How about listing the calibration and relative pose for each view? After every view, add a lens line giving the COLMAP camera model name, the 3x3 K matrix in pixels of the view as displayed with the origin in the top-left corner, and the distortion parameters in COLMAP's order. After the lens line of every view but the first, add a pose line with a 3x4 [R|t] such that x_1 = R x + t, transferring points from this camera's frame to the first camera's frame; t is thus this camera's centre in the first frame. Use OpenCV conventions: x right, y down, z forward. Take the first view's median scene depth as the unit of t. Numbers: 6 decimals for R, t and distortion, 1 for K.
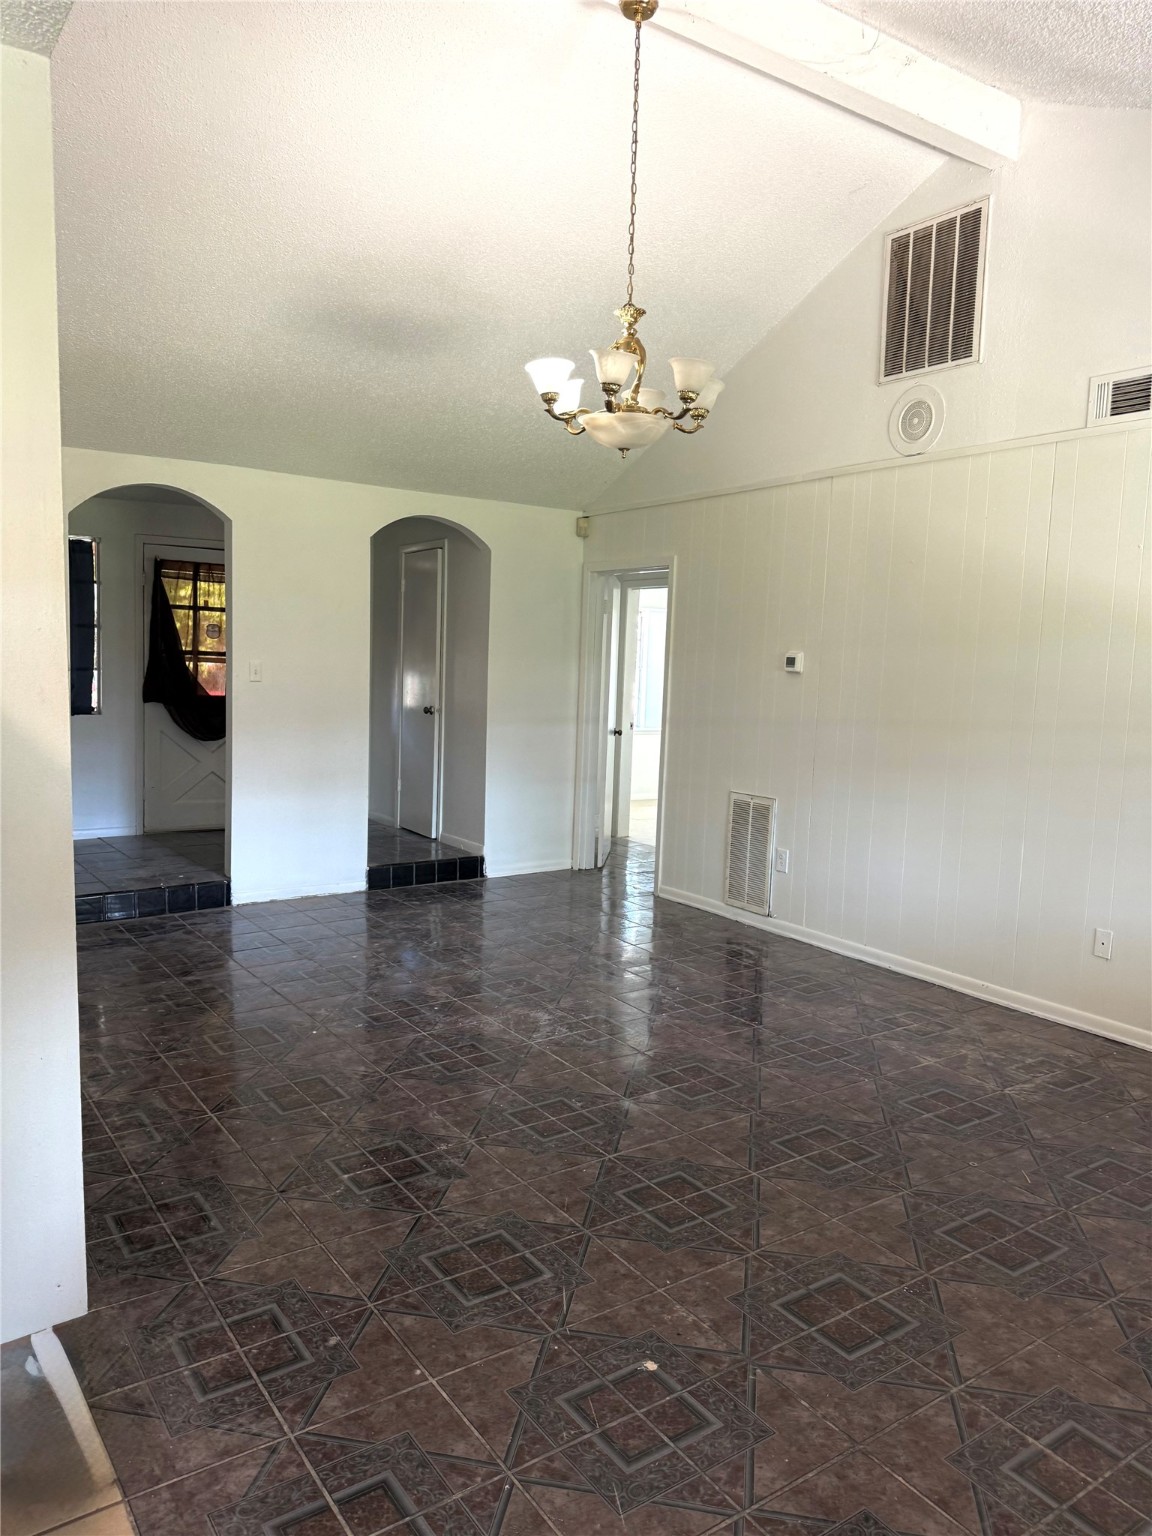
lens RADIAL K [[1088.9, 0, 568.1], [0, 1088.9, 767.1], [0, 0, 1]] dist [0.089005, -0.111385]
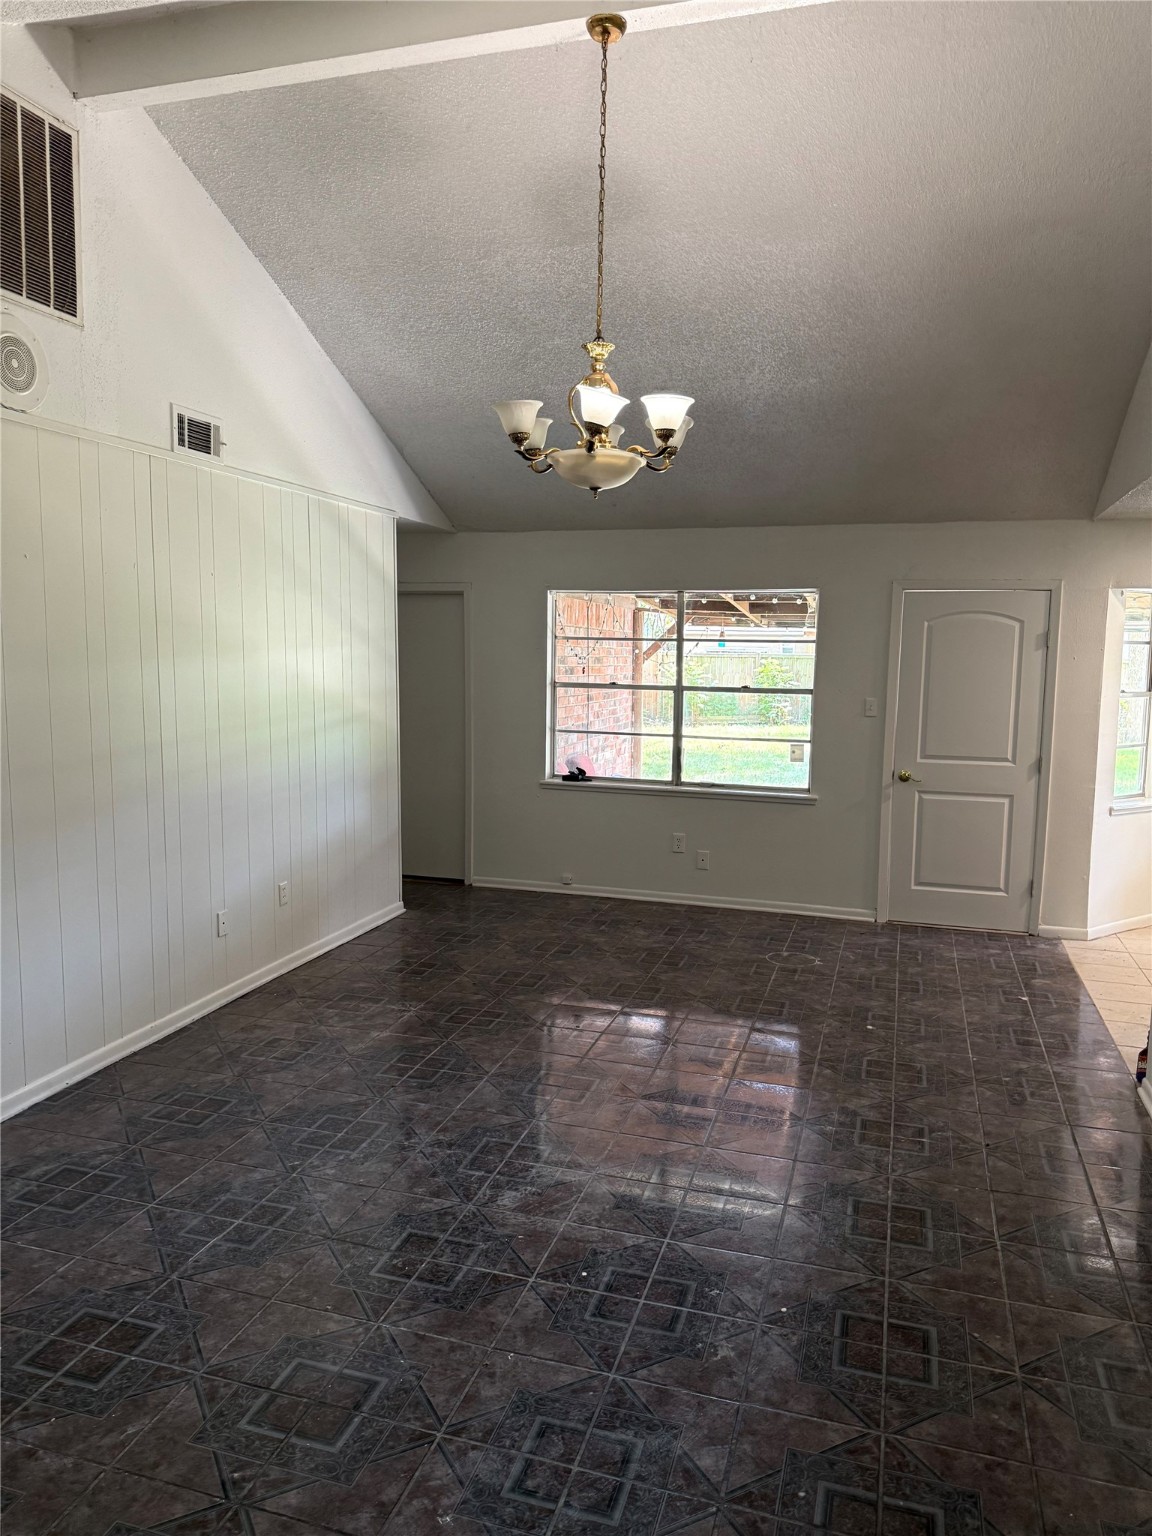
lens RADIAL K [[1088.9, 0, 568.1], [0, 1088.9, 767.1], [0, 0, 1]] dist [0.089005, -0.111385]
pose [[-0.617389, -0.132324, 0.775449, -0.593259], [0.048012, 0.977575, 0.205041, -0.212590], [-0.785191, 0.163821, -0.597191, 1.371402]]
